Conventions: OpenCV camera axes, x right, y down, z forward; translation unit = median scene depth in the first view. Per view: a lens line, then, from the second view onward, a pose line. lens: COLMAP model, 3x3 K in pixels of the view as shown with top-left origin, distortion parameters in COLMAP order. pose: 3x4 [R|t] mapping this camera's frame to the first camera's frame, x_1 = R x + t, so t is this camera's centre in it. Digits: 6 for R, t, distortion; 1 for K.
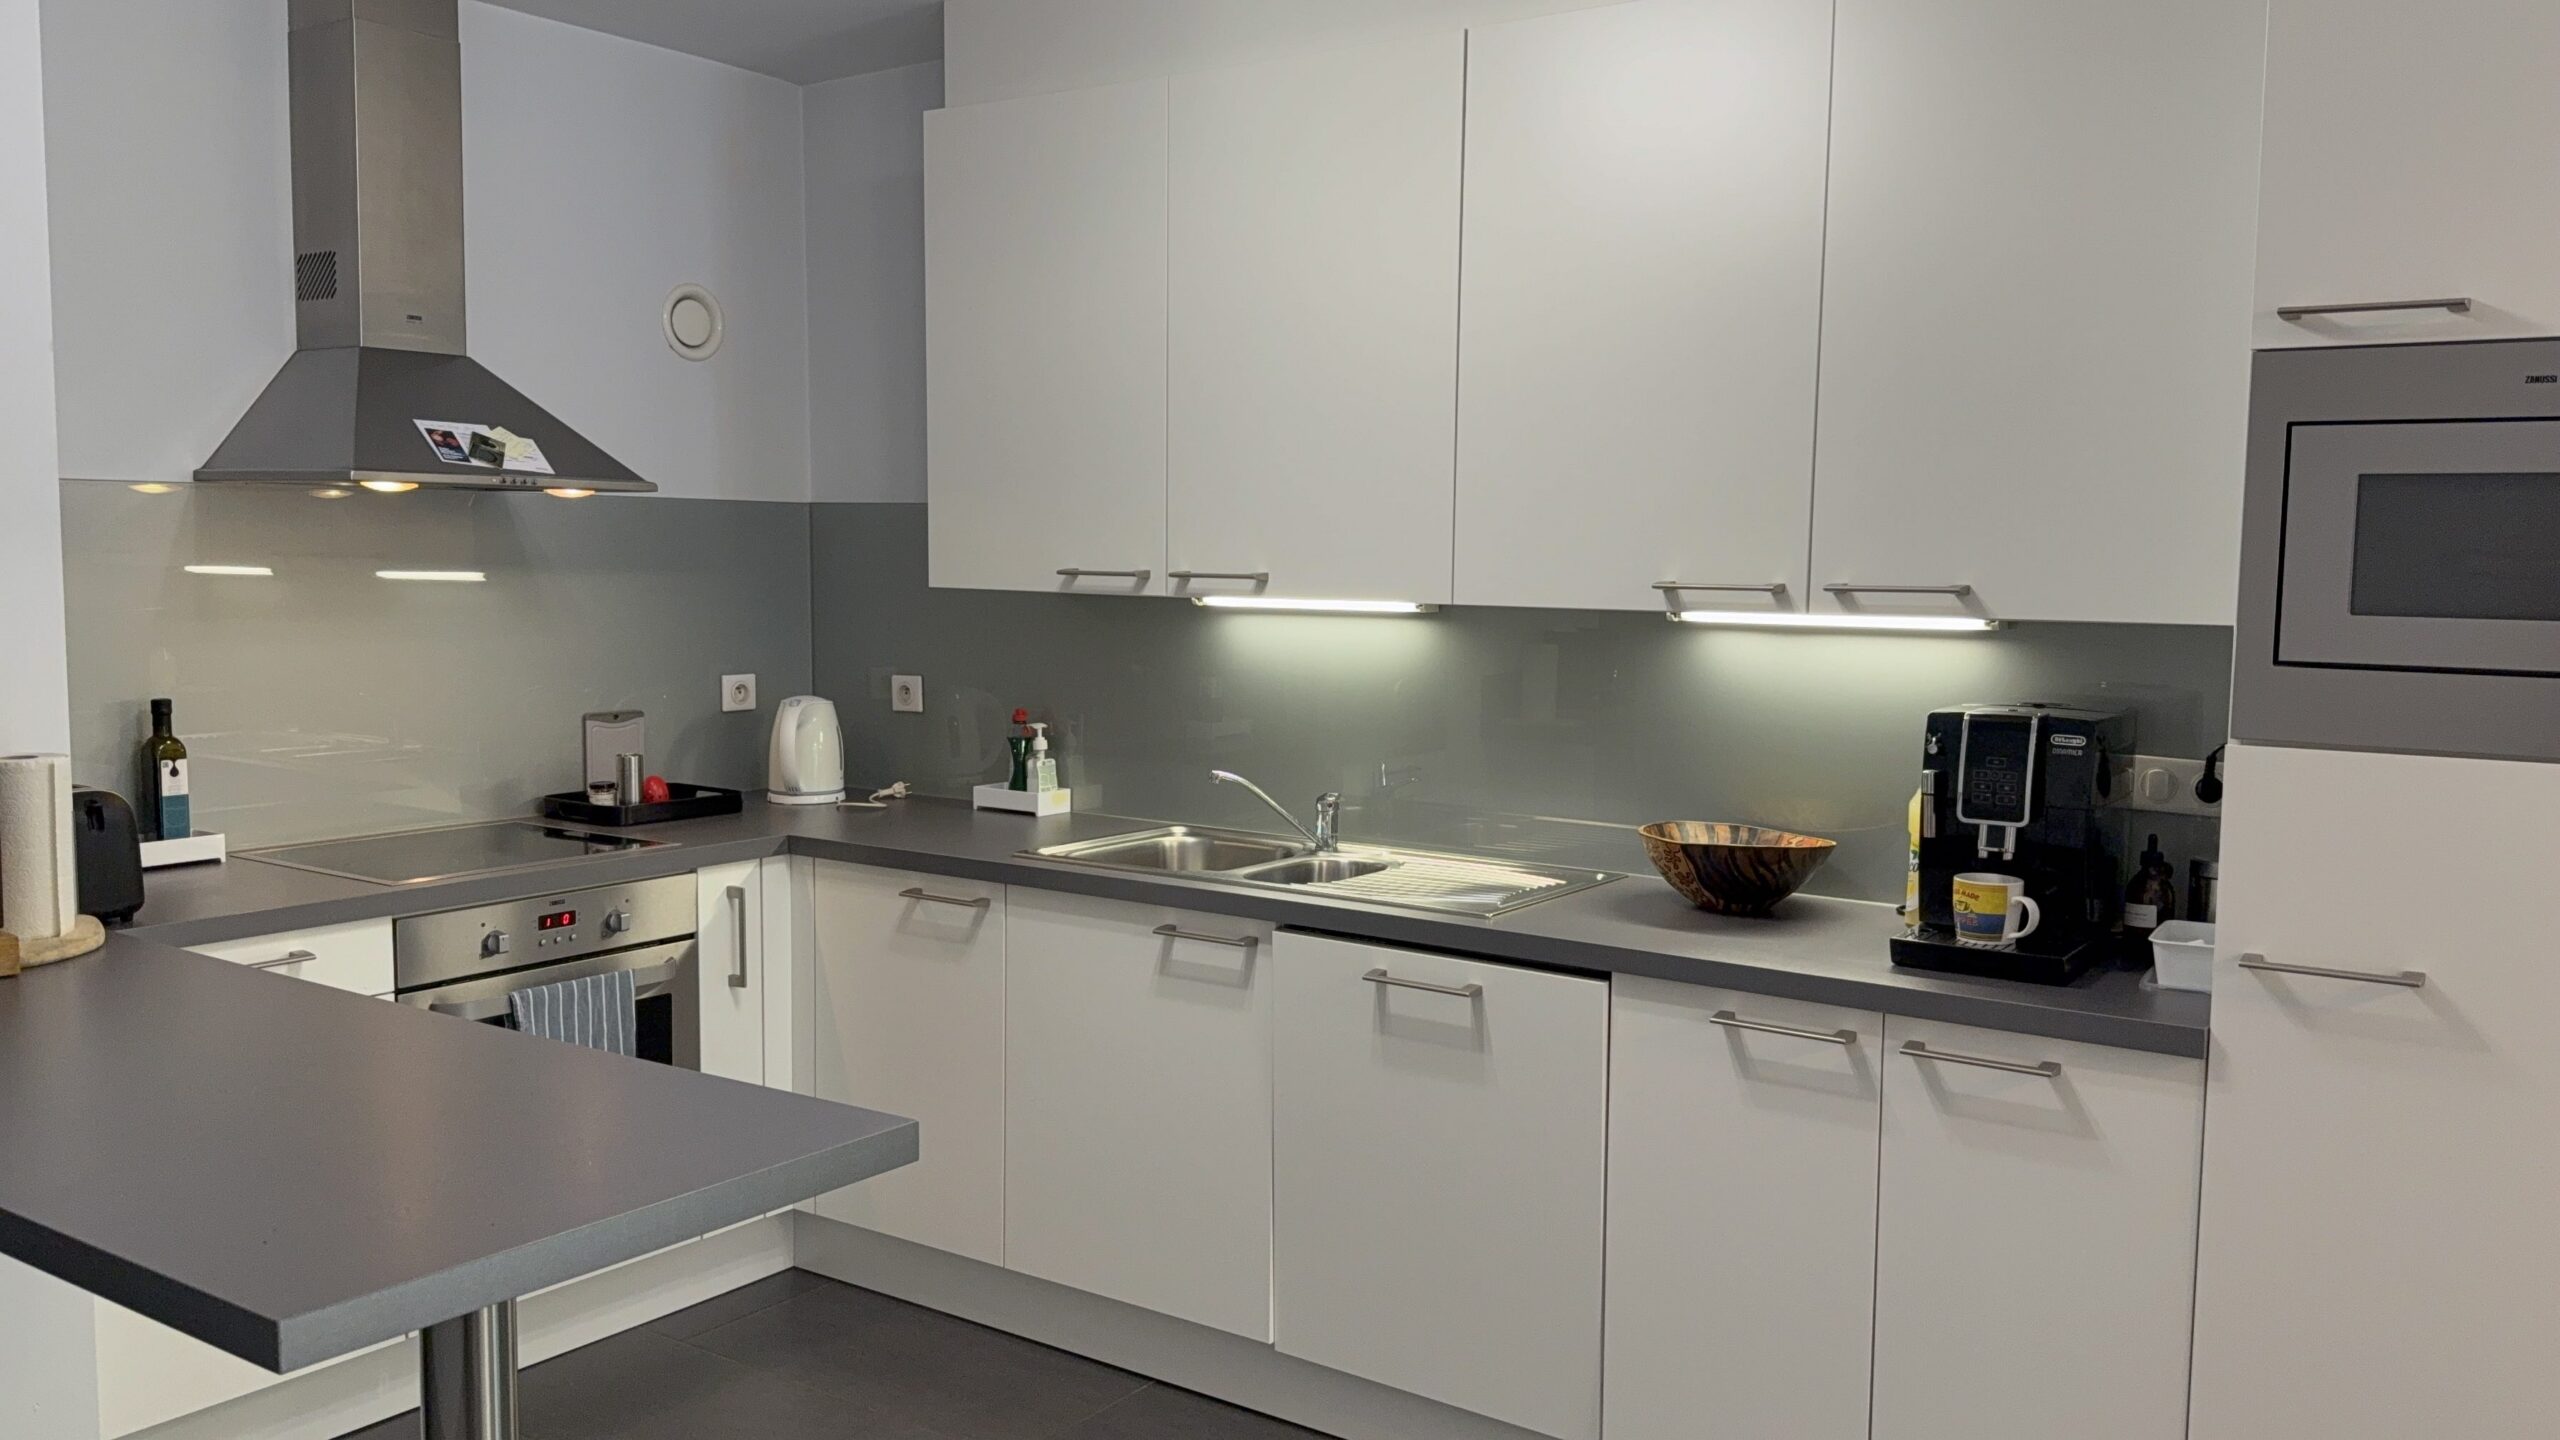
lens RADIAL K [[2023.5, 0, 1284.7], [0, 2023.5, 738.0], [0, 0, 1]] dist [0.006446, -0.026415]
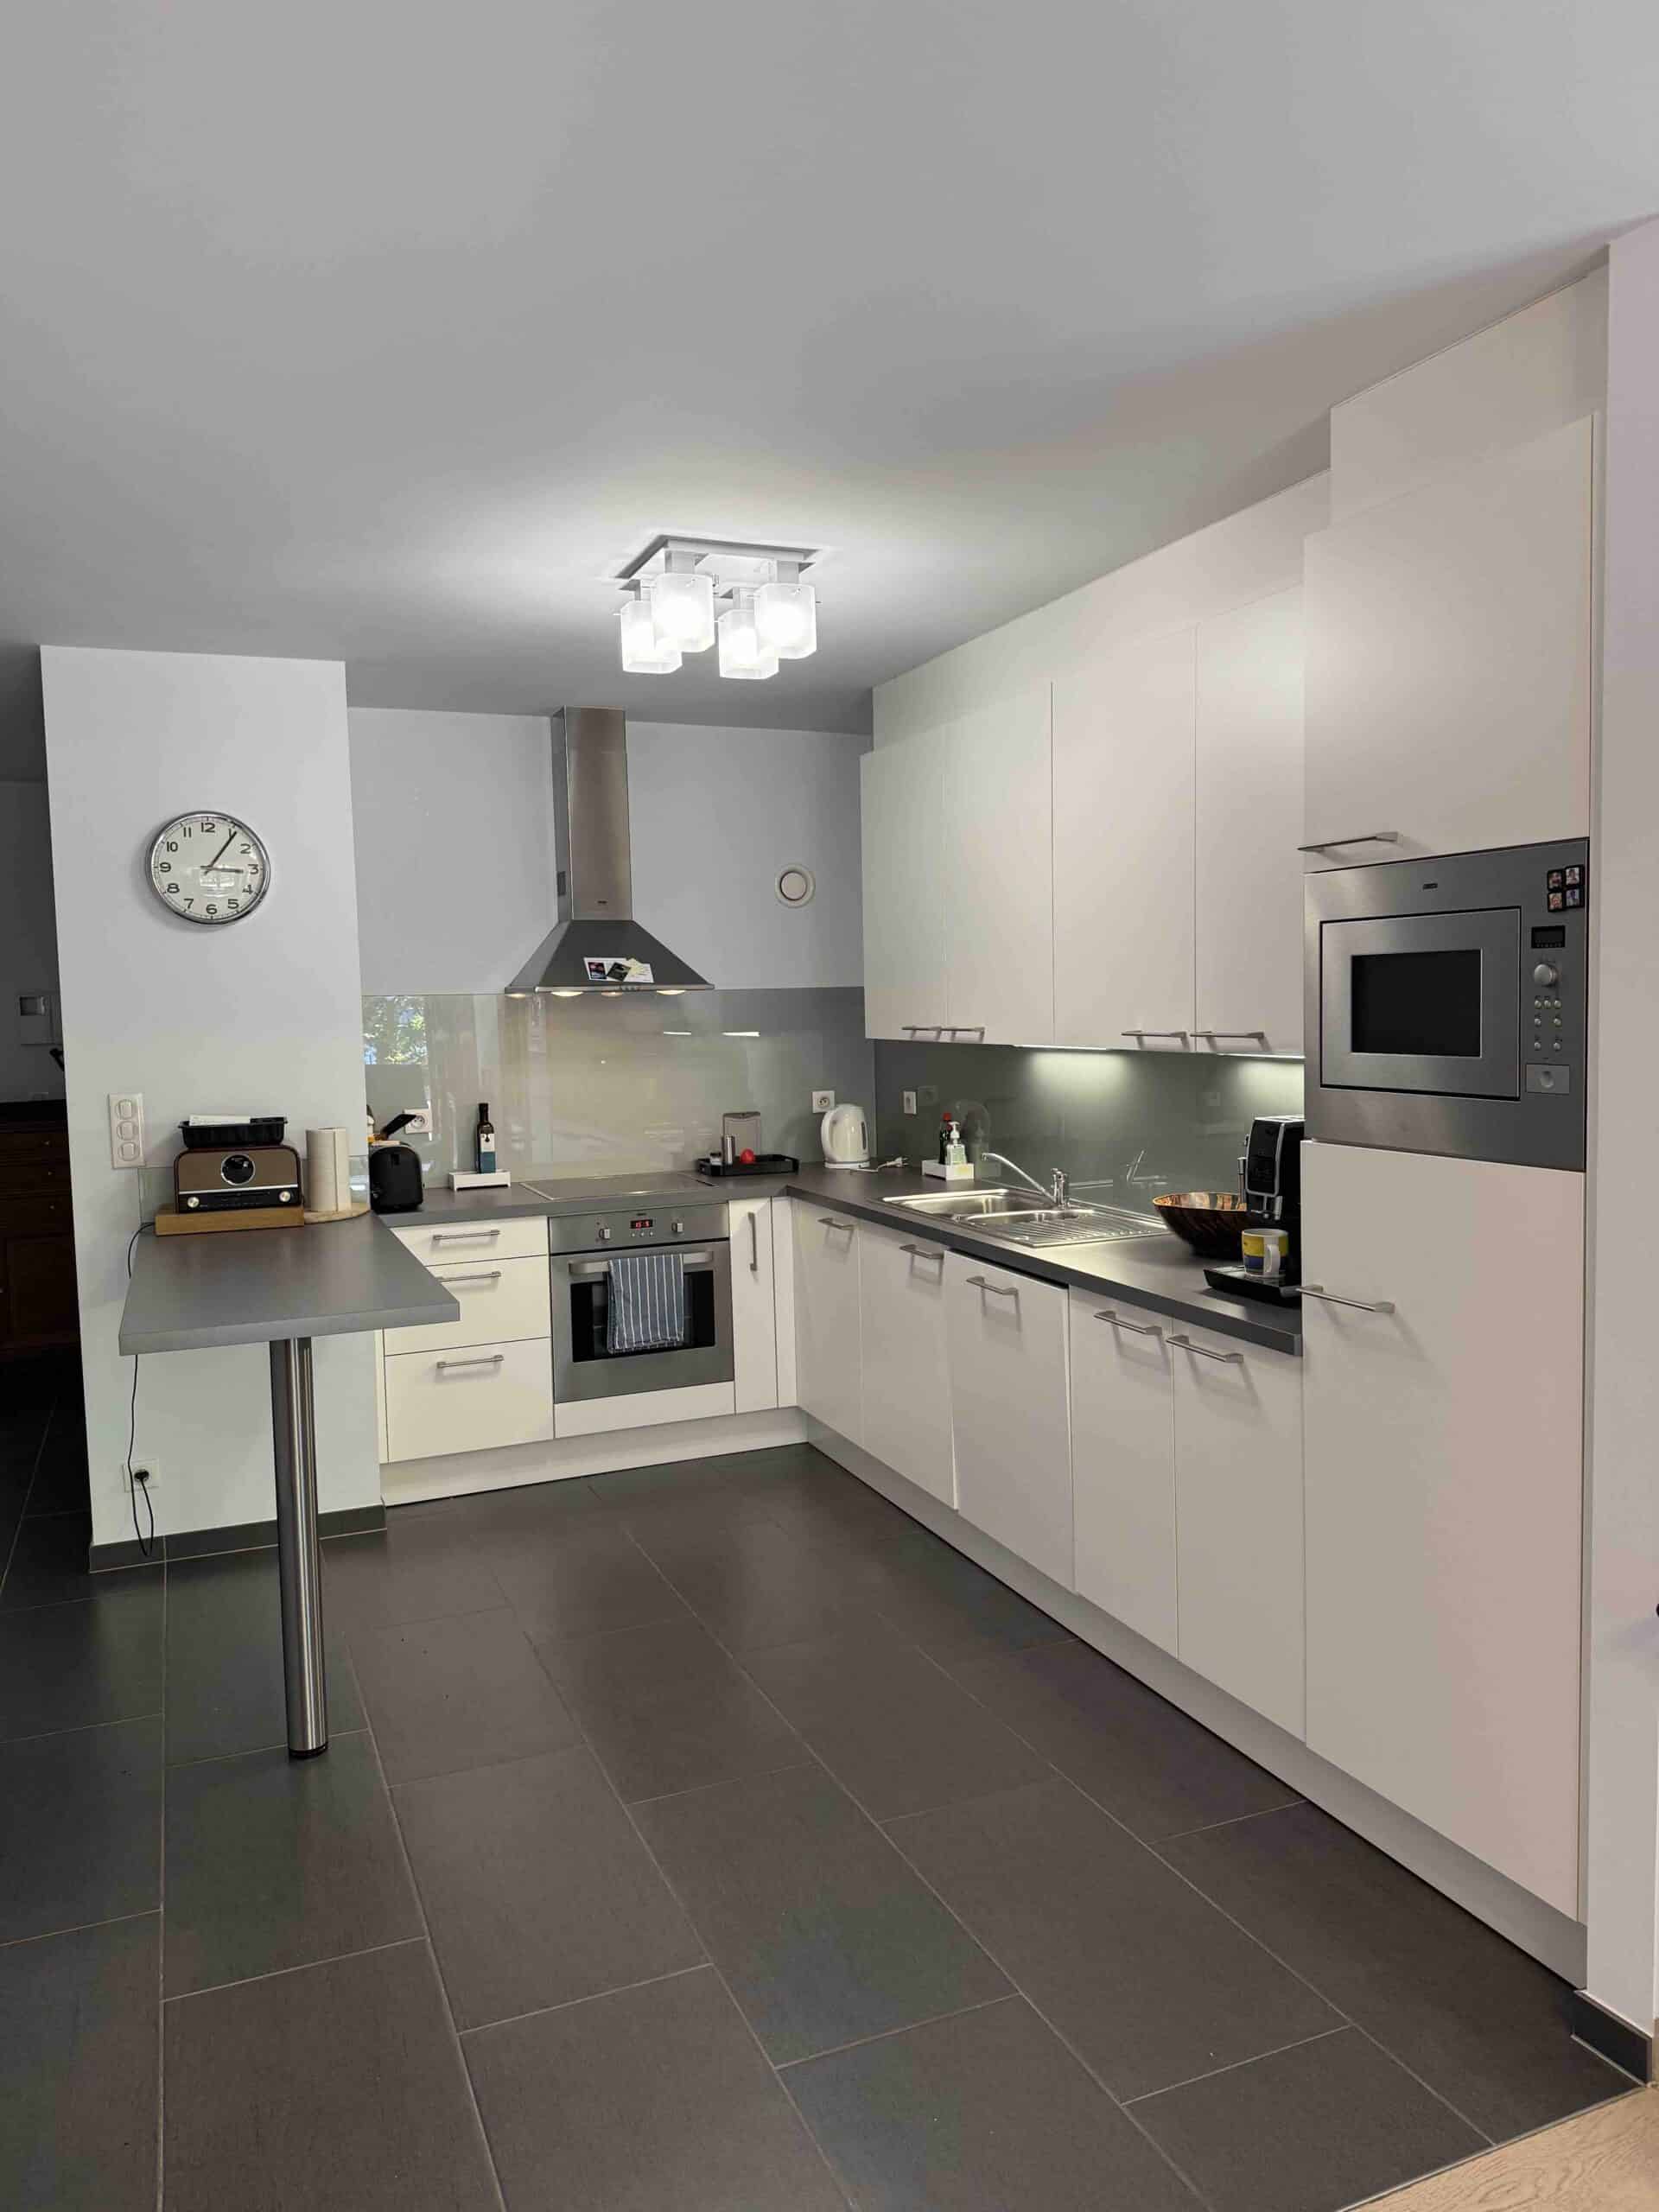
lens RADIAL K [[1548.7, 0, 818.1], [0, 1548.7, 1093.1], [0, 0, 1]] dist [-0.073622, -0.001121]
pose [[0.829804, 0.001750, -0.558052, 0.548402], [-0.017698, 0.999575, -0.023183, 0.000243], [0.557774, 0.029114, 0.829482, -0.080905]]
